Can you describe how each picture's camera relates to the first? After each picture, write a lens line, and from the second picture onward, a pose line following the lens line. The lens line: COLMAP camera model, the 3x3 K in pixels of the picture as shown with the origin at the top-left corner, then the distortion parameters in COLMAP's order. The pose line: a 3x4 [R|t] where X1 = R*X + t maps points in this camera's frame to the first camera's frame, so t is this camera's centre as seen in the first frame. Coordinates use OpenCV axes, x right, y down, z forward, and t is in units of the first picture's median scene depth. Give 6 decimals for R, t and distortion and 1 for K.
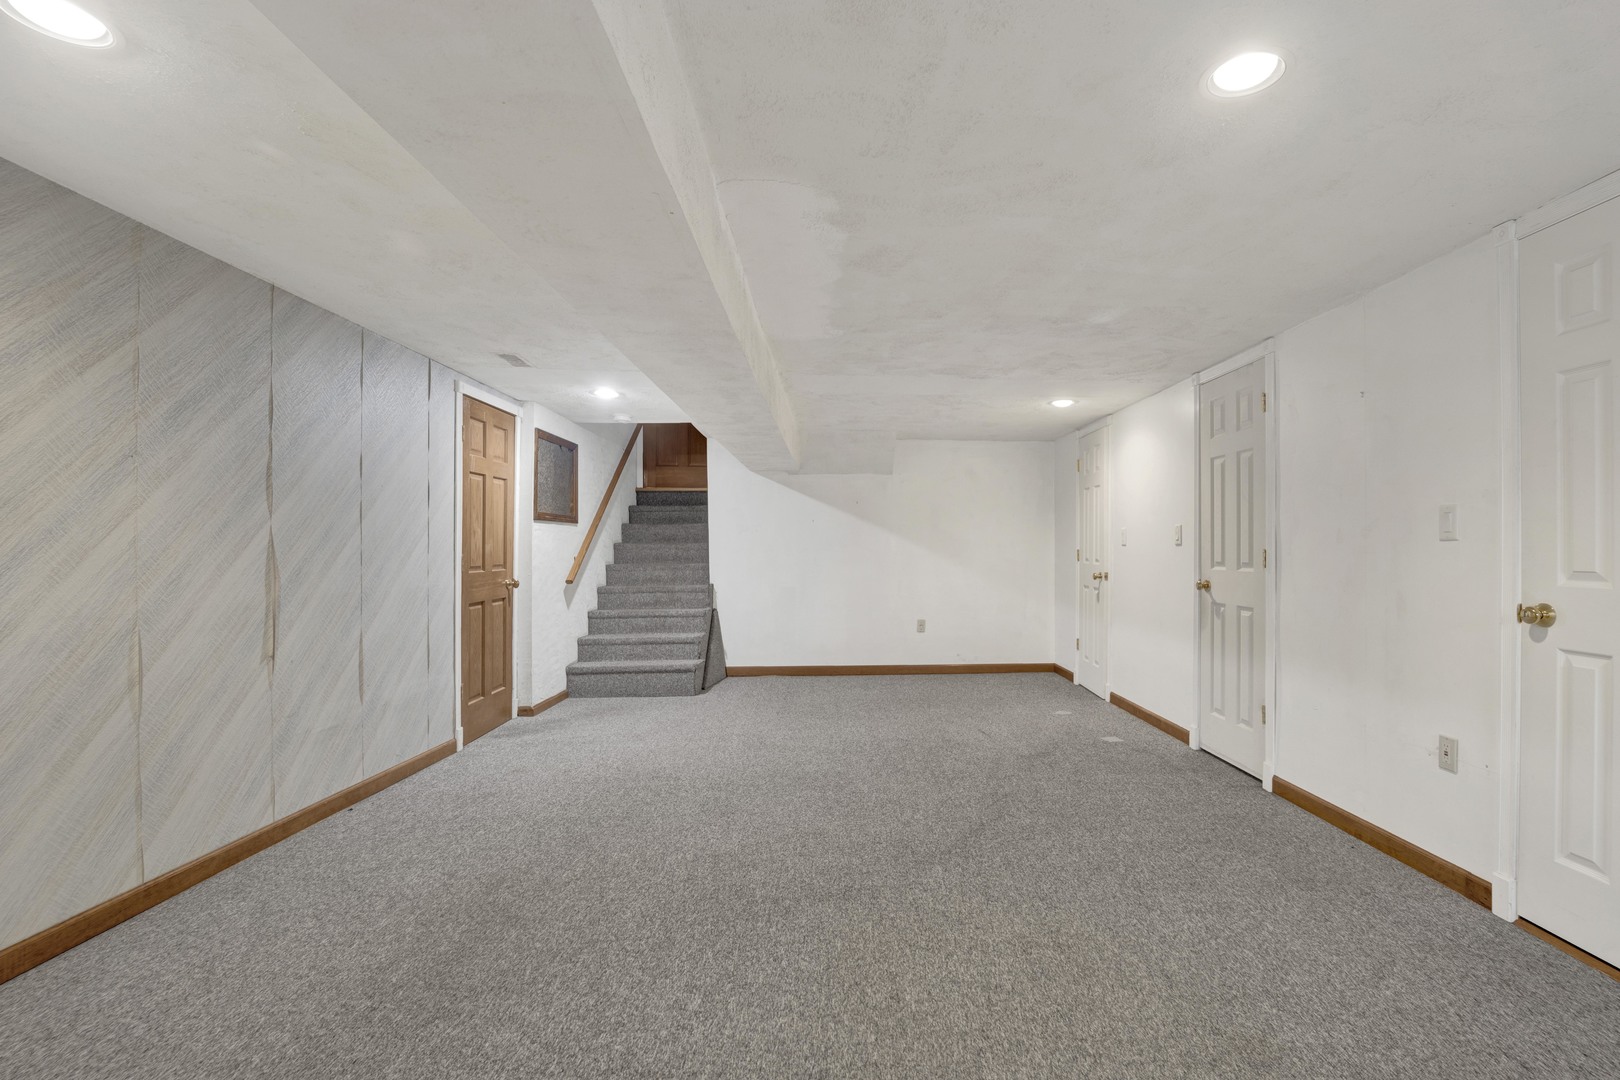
lens RADIAL K [[675.3, 0, 825.0], [0, 675.3, 545.1], [0, 0, 1]] dist [-0.016624, -0.000218]
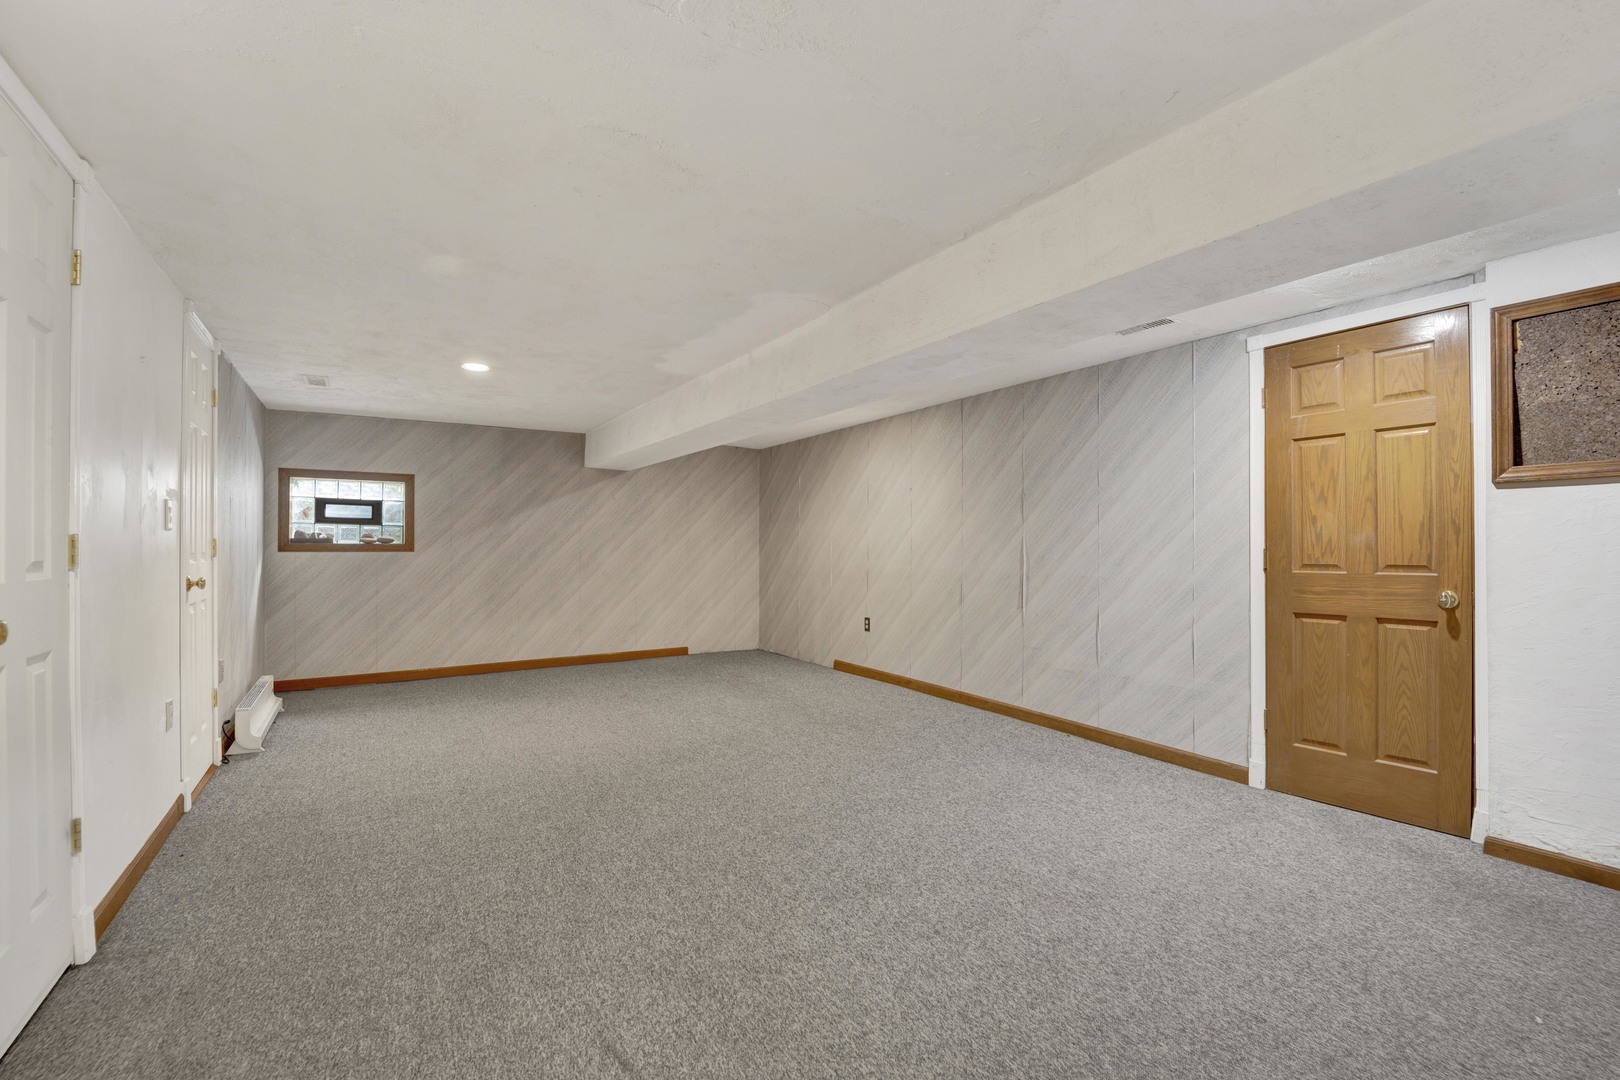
lens RADIAL K [[675.3, 0, 826.9], [0, 675.3, 544.2], [0, 0, 1]] dist [-0.016624, -0.000218]
pose [[-0.812453, -0.003999, -0.583013, 0.511055], [0.002942, 0.999936, -0.010959, 0.024889], [0.583019, -0.010619, -0.812389, 1.953163]]
